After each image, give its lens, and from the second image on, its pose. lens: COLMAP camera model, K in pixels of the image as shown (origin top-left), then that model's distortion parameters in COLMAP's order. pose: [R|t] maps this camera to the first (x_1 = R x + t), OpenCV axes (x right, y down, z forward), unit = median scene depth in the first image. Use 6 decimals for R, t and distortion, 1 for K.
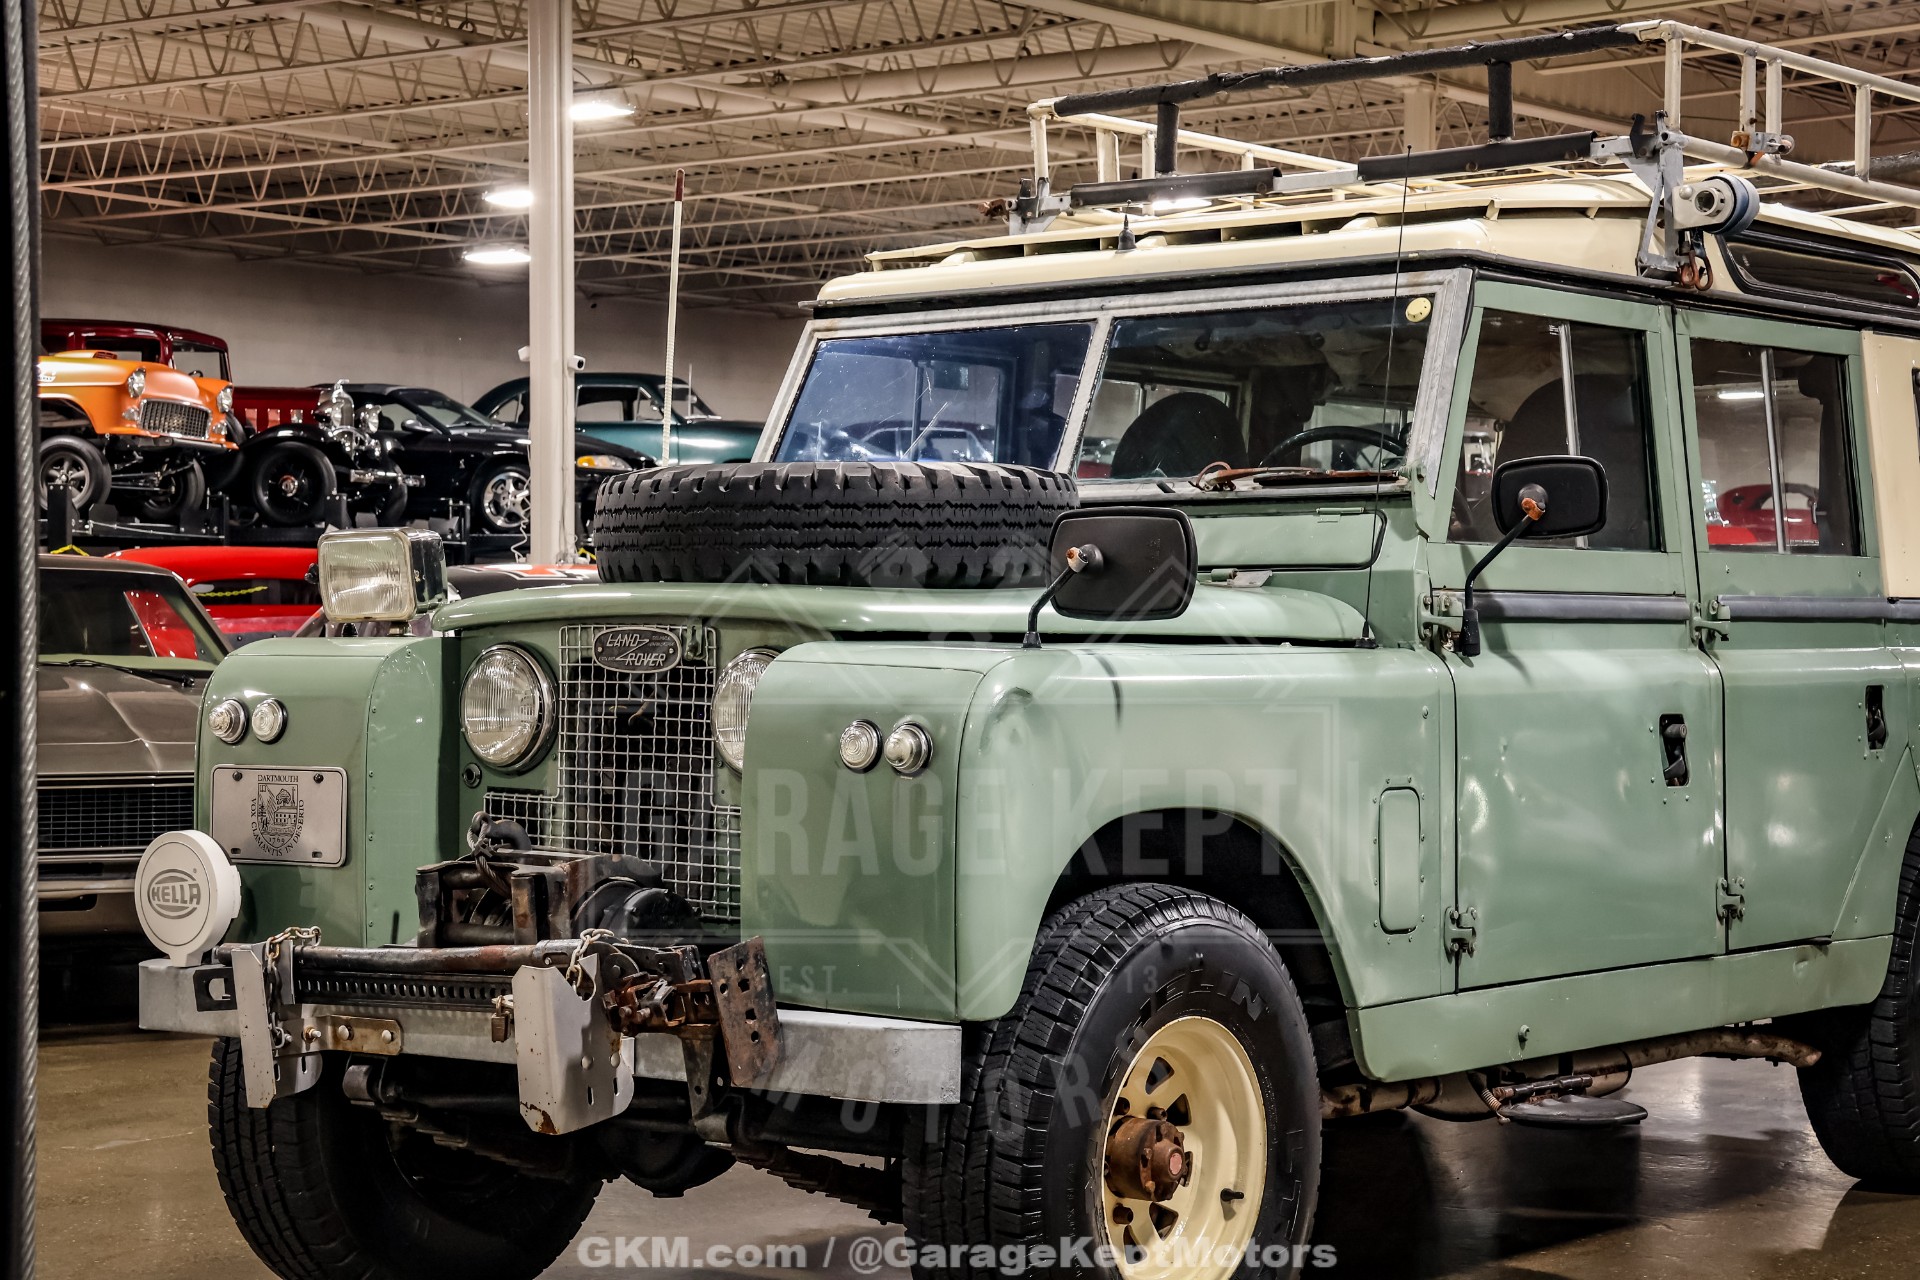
lens RADIAL K [[3558.7, 0, 934.5], [0, 3558.7, 643.2], [0, 0, 1]] dist [0.157752, 1.078614]
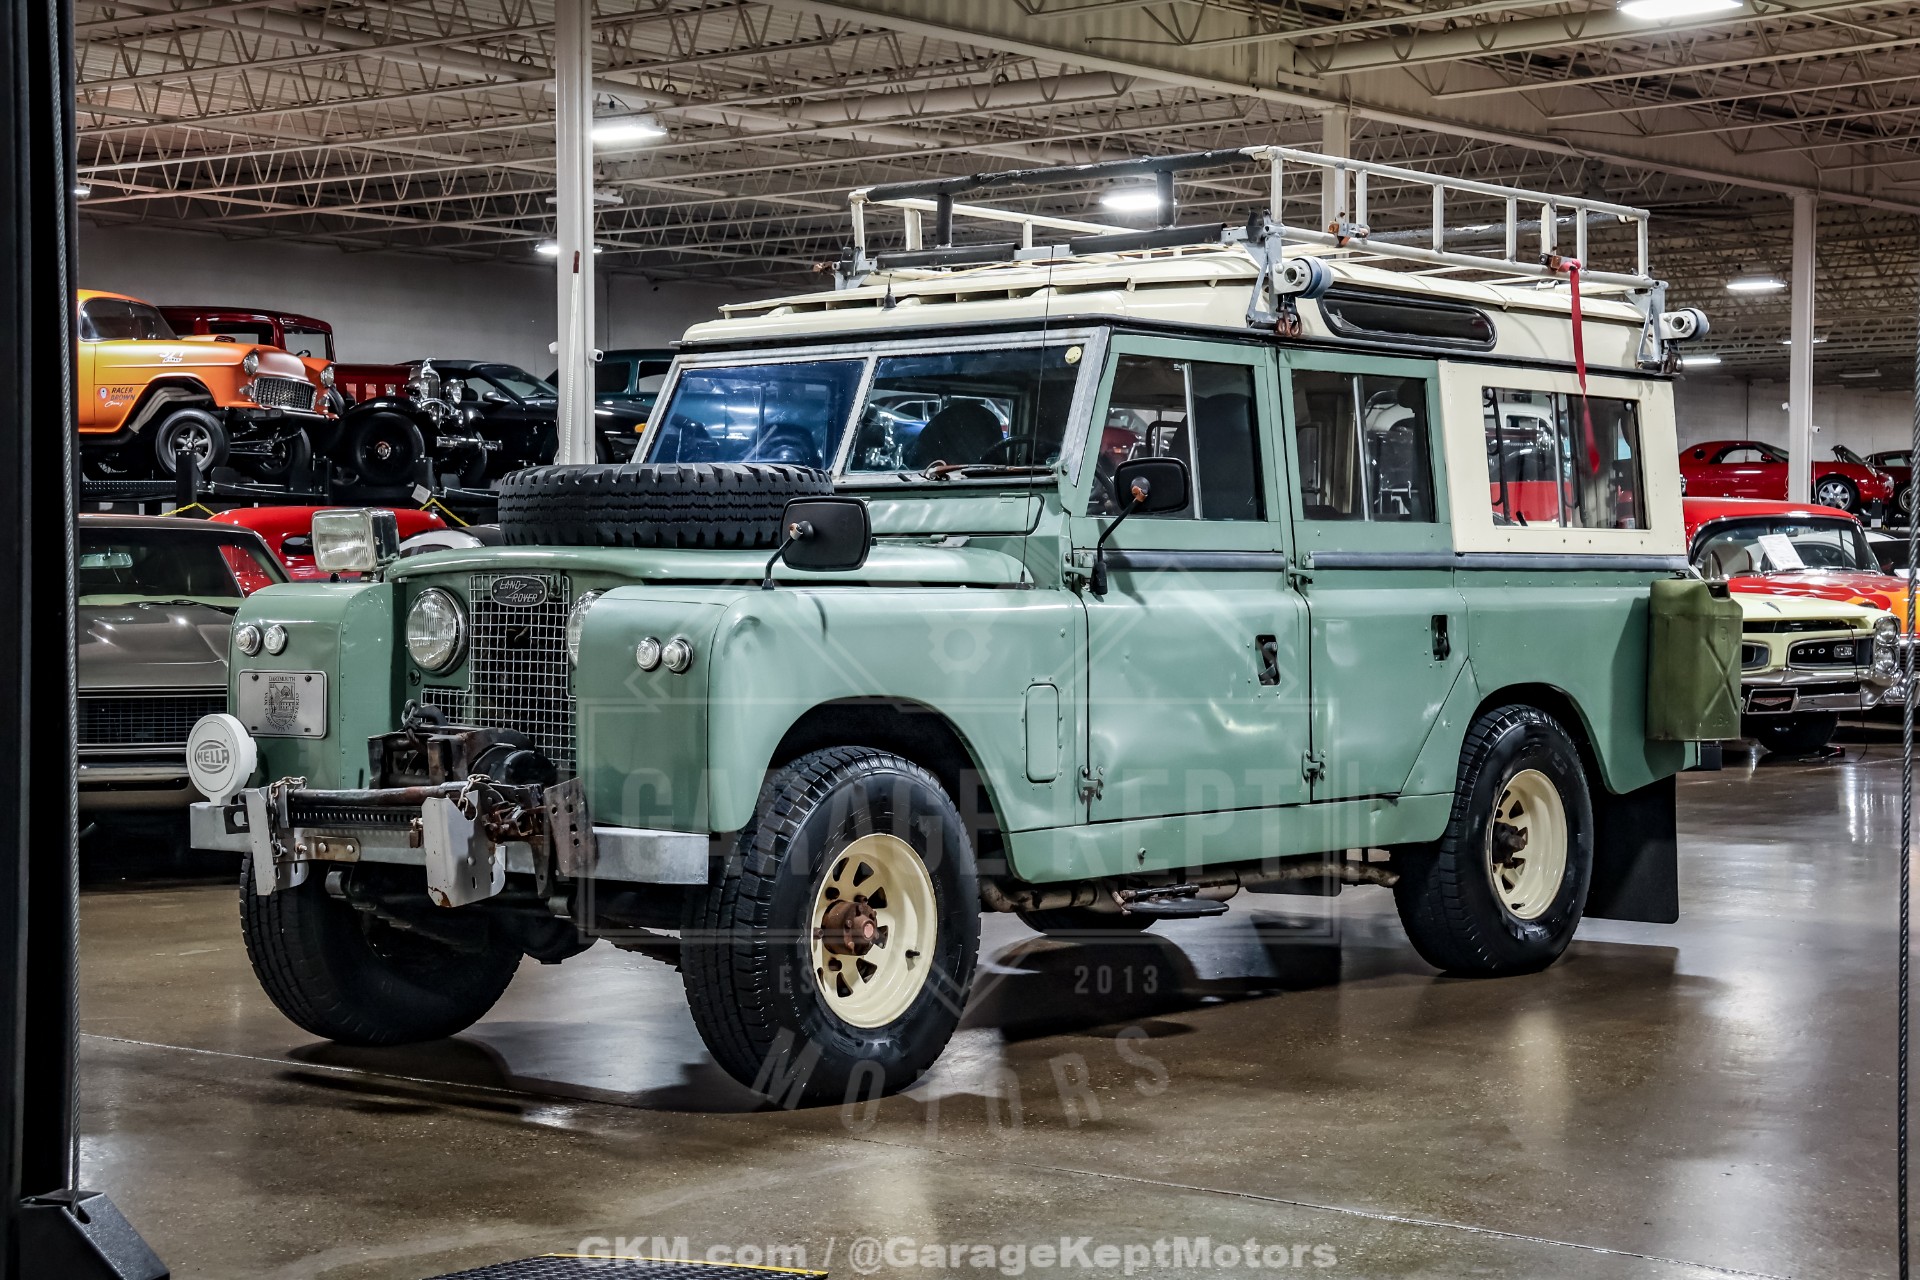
lens RADIAL K [[3318.8, 0, 939.0], [0, 3318.8, 642.8], [0, 0, 1]] dist [0.134935, 0.896912]
pose [[0.999739, -0.001555, -0.022814, 0.117394], [0.001947, 0.999851, 0.017143, -0.000086], [0.022784, -0.017183, 0.999593, -0.363638]]
